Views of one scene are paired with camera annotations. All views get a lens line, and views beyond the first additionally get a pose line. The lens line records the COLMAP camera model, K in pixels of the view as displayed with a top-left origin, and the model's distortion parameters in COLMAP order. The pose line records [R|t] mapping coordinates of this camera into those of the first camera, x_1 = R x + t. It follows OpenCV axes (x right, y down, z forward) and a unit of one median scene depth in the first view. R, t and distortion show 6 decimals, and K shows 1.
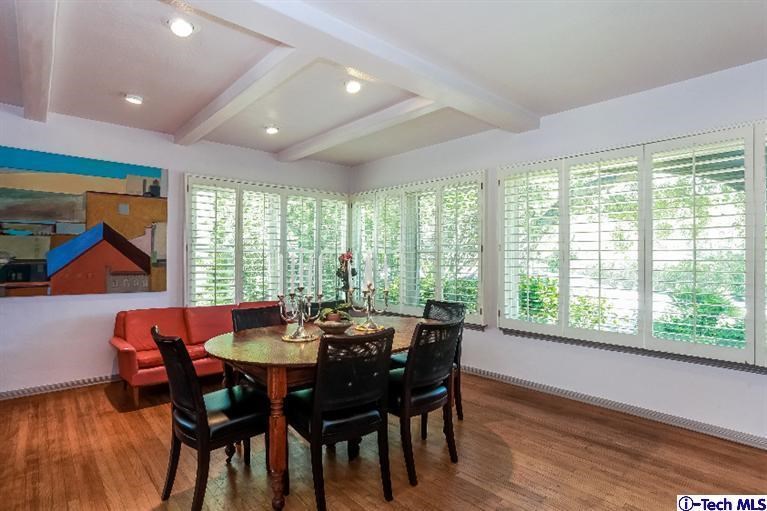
lens RADIAL K [[405.2, 0, 383.5], [0, 405.2, 255.5], [0, 0, 1]] dist [-0.000495, -0.000030]
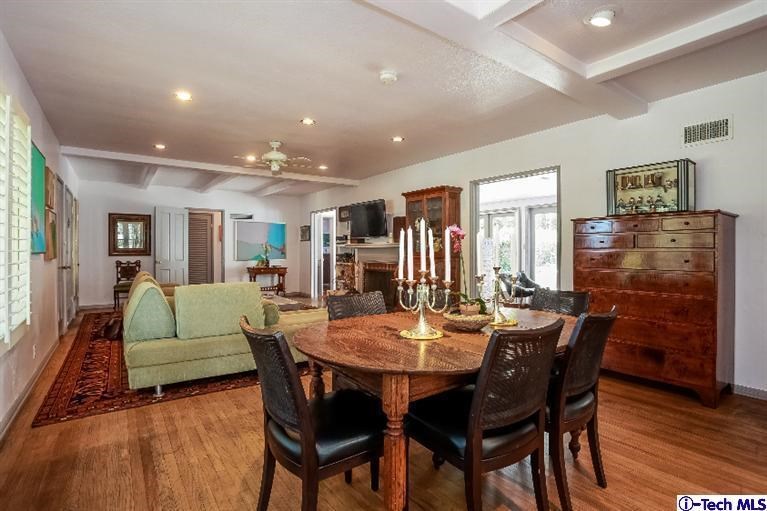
lens RADIAL K [[382.3, 0, 383.5], [0, 382.3, 255.5], [0, 0, 1]] dist [-0.034346, 0.000134]
pose [[-0.994980, -0.002141, 0.100047, -0.023399], [-0.000809, 0.999911, 0.013353, 0.026777], [-0.100067, 0.013205, -0.994893, 1.236480]]
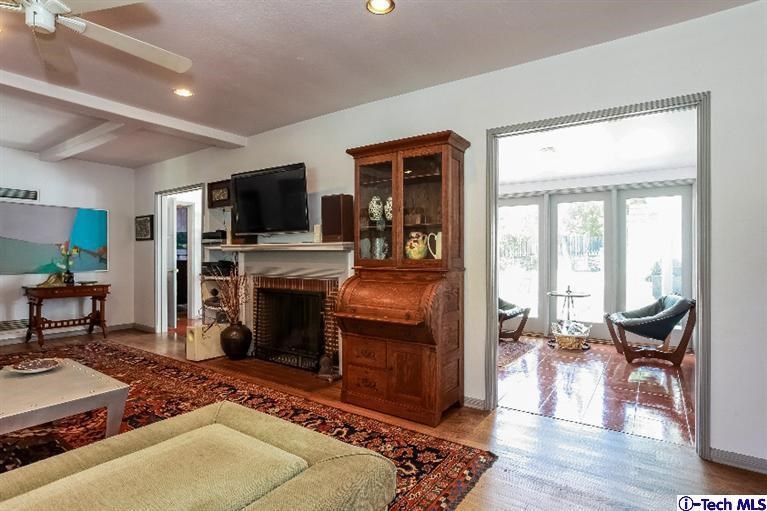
lens RADIAL K [[393.9, 0, 383.5], [0, 393.9, 255.5], [0, 0, 1]] dist [-0.023488, 0.001431]
pose [[-0.972197, -0.005052, -0.234110, 0.179436], [-0.004760, 0.999987, -0.001814, 0.024426], [0.234116, -0.000649, -0.972208, 0.525539]]
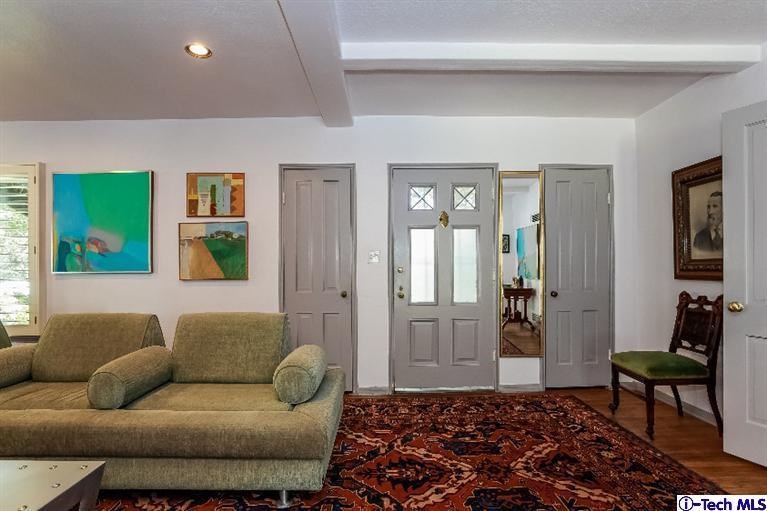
lens RADIAL K [[387.3, 0, 382.1], [0, 387.3, 271.0], [0, 0, 1]] dist [-0.048100, 0.000340]
pose [[0.656843, -0.010788, 0.753950, 0.604617], [0.009865, 0.999935, 0.005712, 0.028631], [-0.753963, 0.003686, 0.656907, -0.614431]]
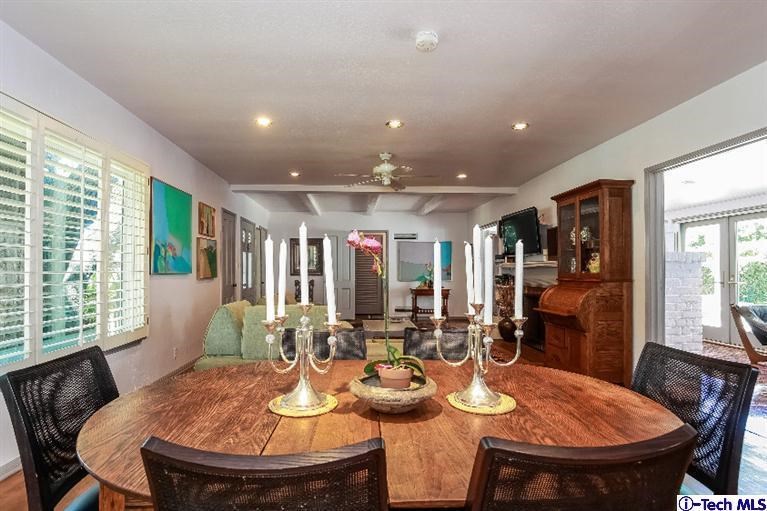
lens RADIAL K [[393.7, 0, 380.6], [0, 393.7, 271.5], [0, 0, 1]] dist [-0.035721, 0.000329]
pose [[-0.790349, -0.000781, 0.612656, -0.265467], [0.001709, 0.999992, 0.003479, 0.021692], [-0.612654, 0.003796, -0.790342, 0.968184]]
